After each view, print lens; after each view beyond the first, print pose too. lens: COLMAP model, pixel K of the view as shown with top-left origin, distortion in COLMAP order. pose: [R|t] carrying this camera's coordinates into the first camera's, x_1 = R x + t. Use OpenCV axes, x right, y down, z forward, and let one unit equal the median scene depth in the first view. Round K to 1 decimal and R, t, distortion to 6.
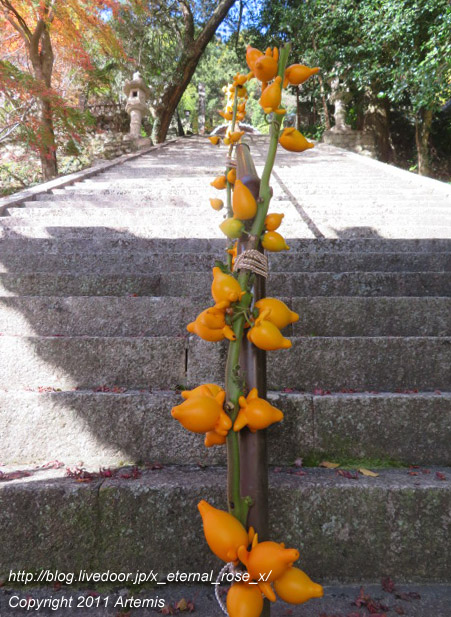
lens RADIAL K [[470.6, 0, 225.5], [0, 470.6, 308.5], [0, 0, 1]] dist [-0.006360, -0.005359]
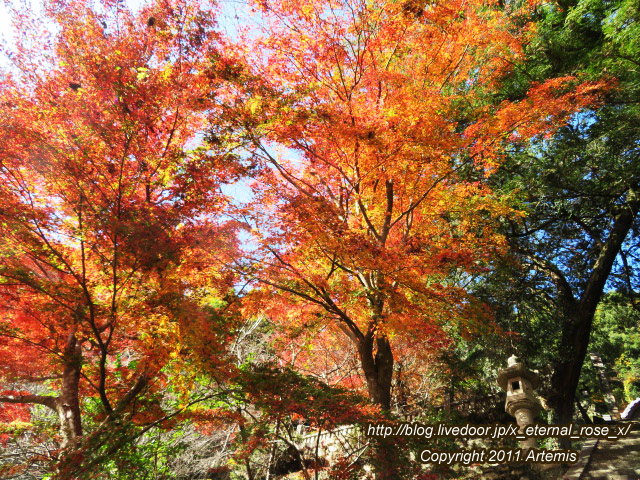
lens RADIAL K [[468.1, 0, 317.5], [0, 468.1, 239.9], [0, 0, 1]] dist [-0.003852, 0.001141]
pose [[0.846545, -0.298810, -0.440538, -0.060037], [-0.069197, 0.758792, -0.647647, -0.126624], [0.527800, 0.578746, 0.621675, 0.242179]]
